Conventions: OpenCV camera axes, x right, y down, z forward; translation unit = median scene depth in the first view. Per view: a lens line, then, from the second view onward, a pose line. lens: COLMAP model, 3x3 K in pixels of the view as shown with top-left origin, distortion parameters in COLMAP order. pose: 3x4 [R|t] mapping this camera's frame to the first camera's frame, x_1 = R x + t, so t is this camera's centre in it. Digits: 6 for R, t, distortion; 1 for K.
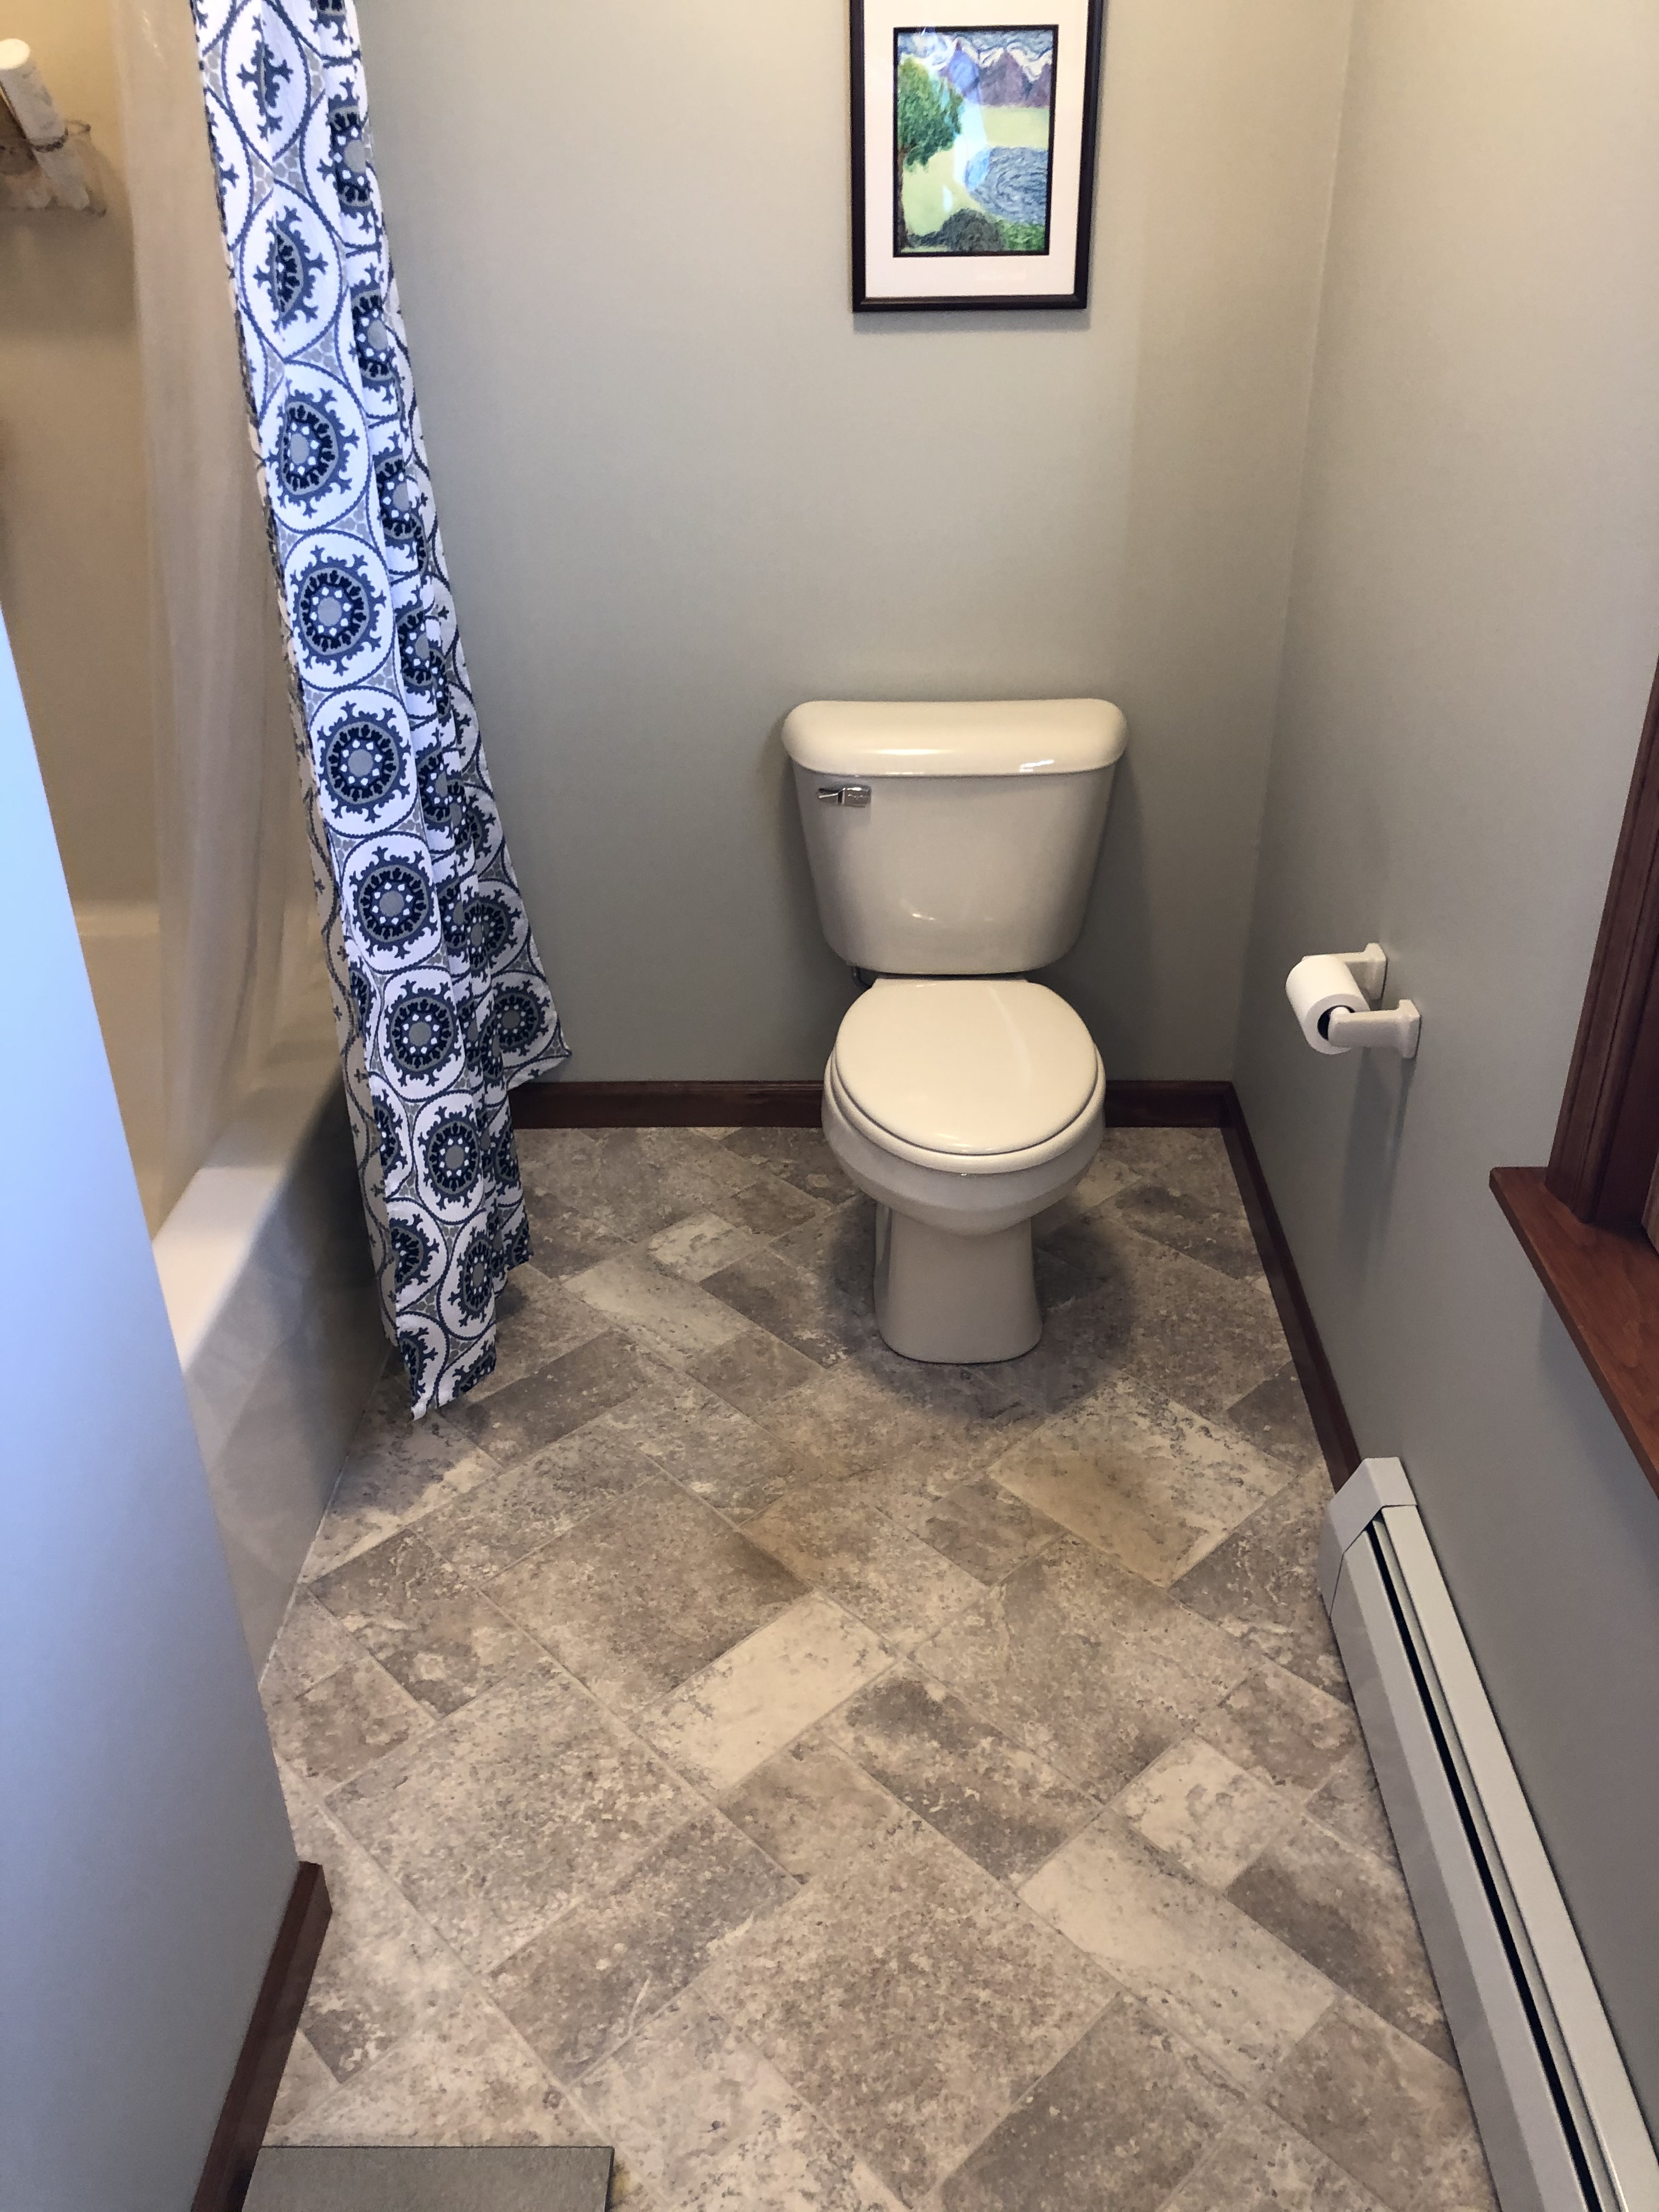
lens RADIAL K [[1847.3, 0, 786.4], [0, 1847.3, 1024.4], [0, 0, 1]] dist [0.001628, 0.039709]
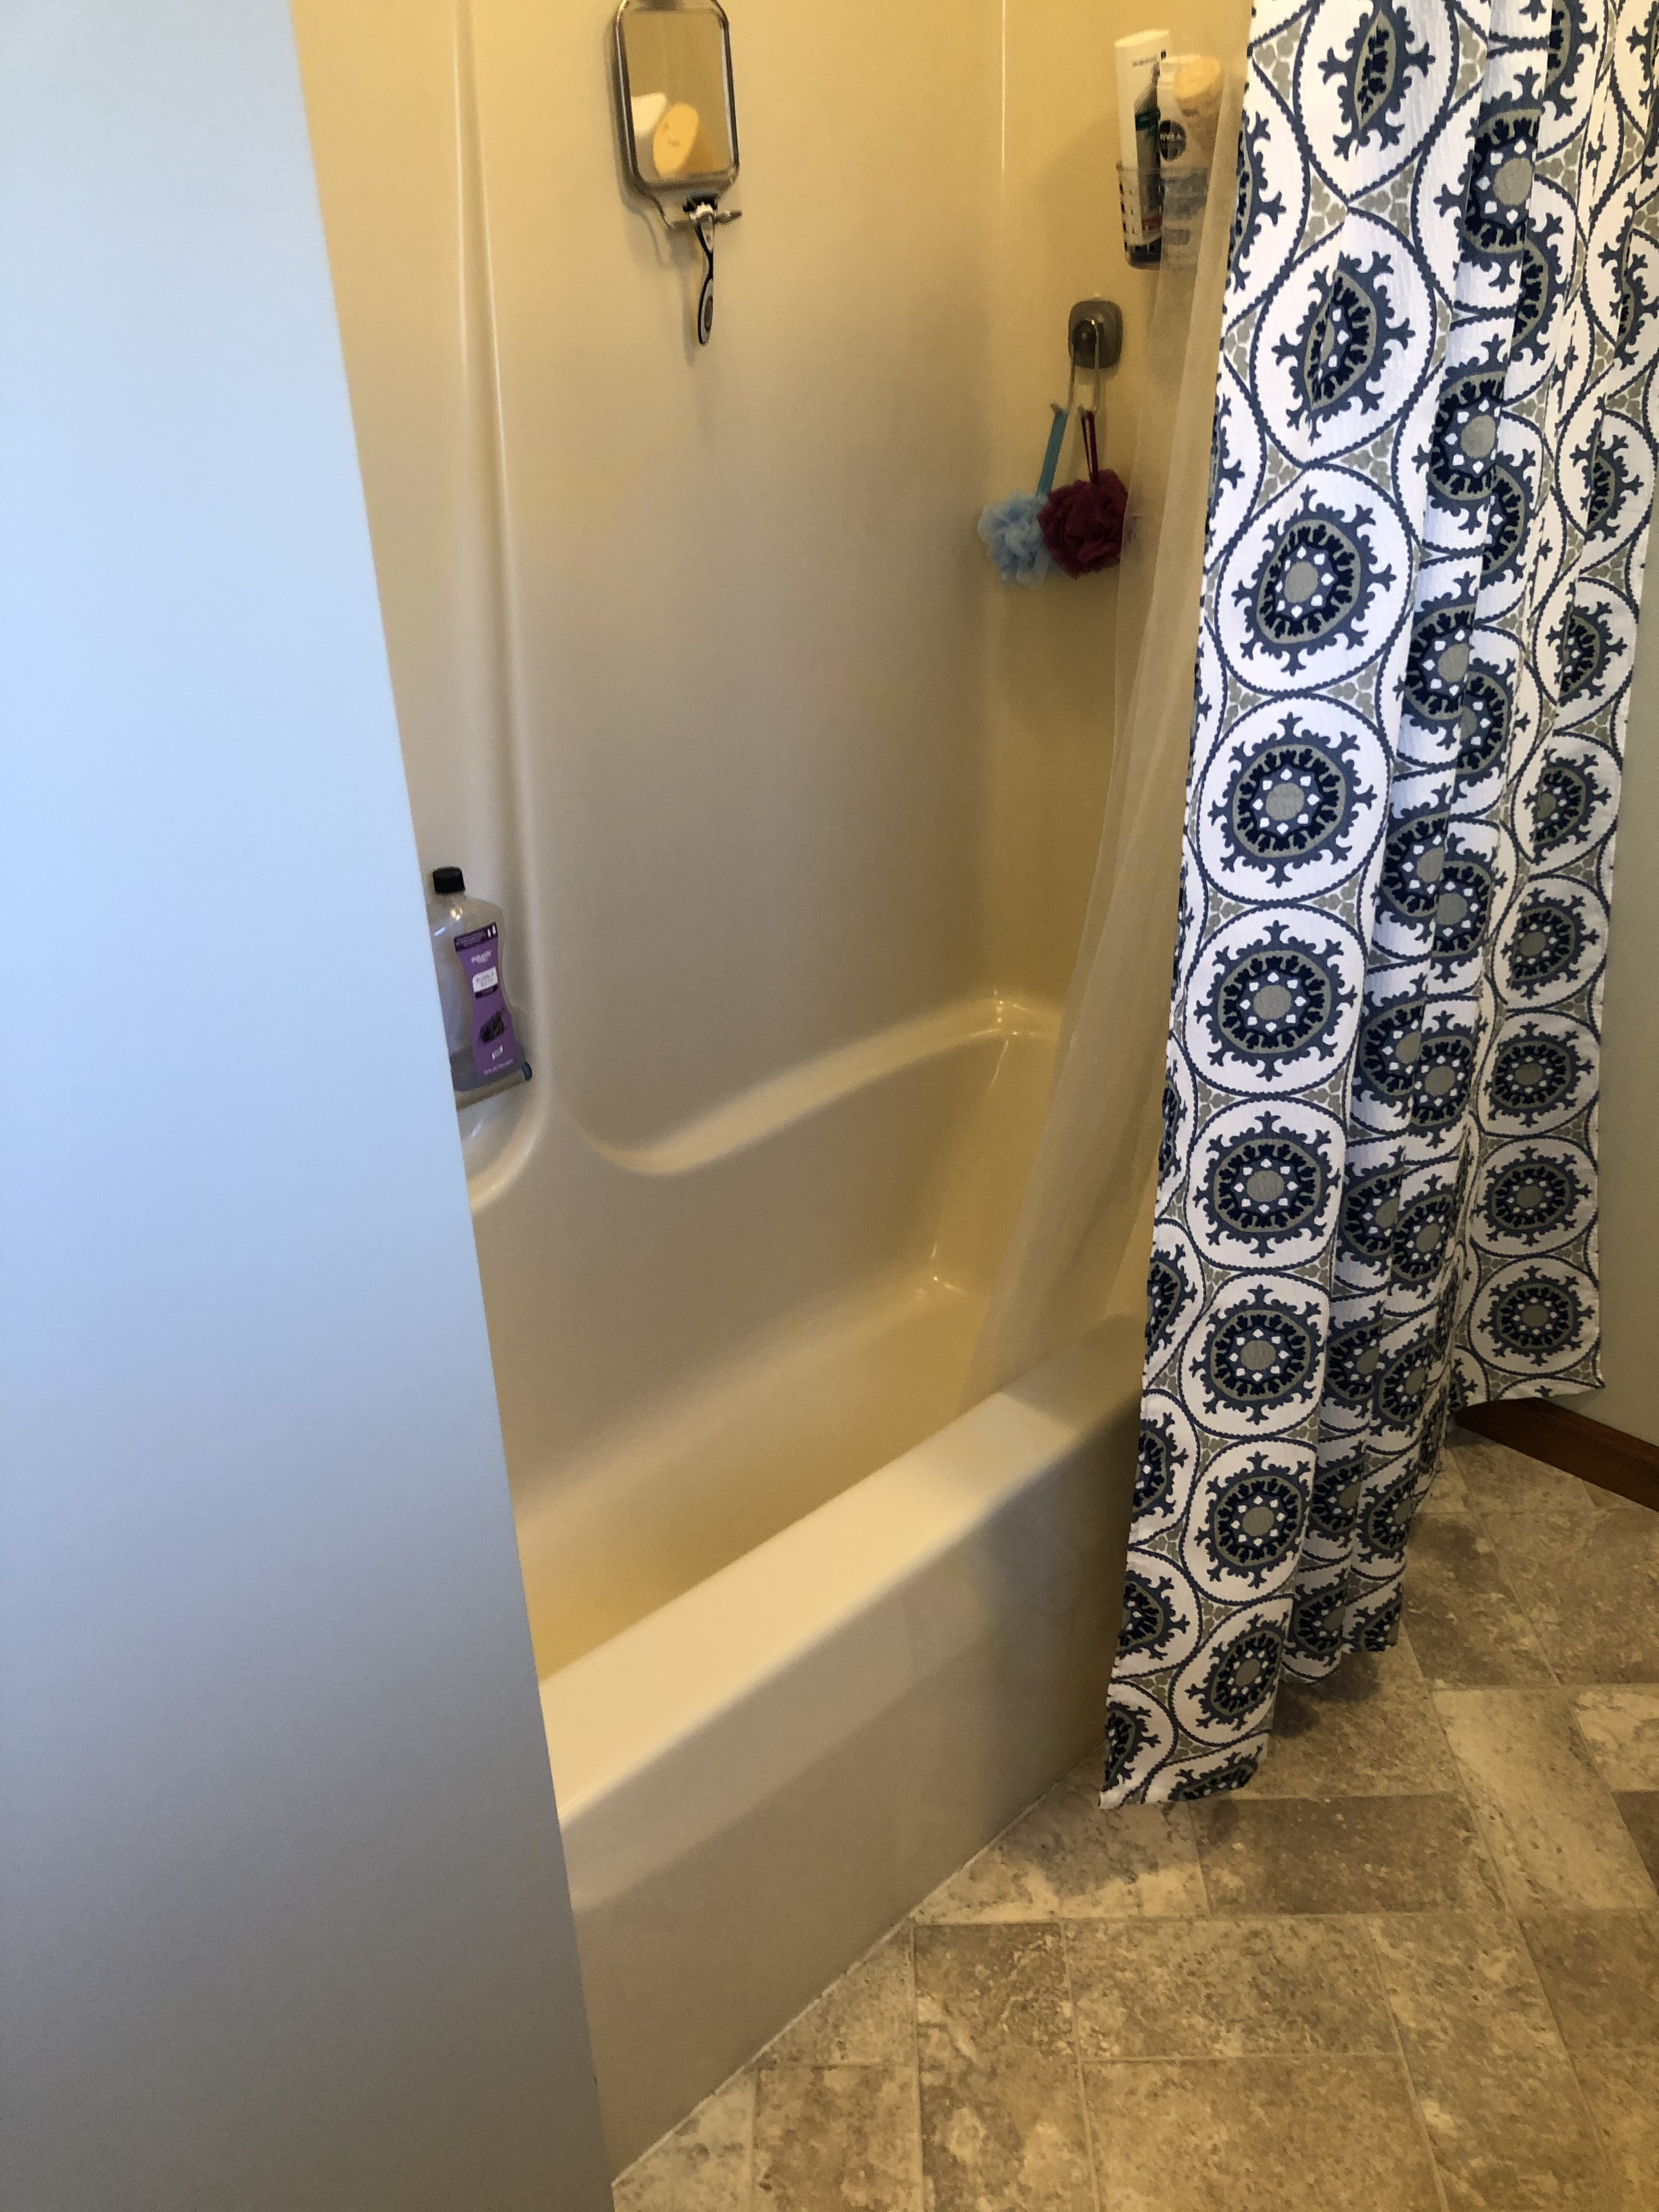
lens RADIAL K [[1793.7, 0, 831.7], [0, 1793.7, 1068.8], [0, 0, 1]] dist [0.036405, -0.026748]
pose [[0.731652, 0.307561, -0.608351, 0.088965], [-0.297950, 0.946957, 0.120408, -0.148597], [0.613115, 0.093162, 0.784481, 0.319371]]
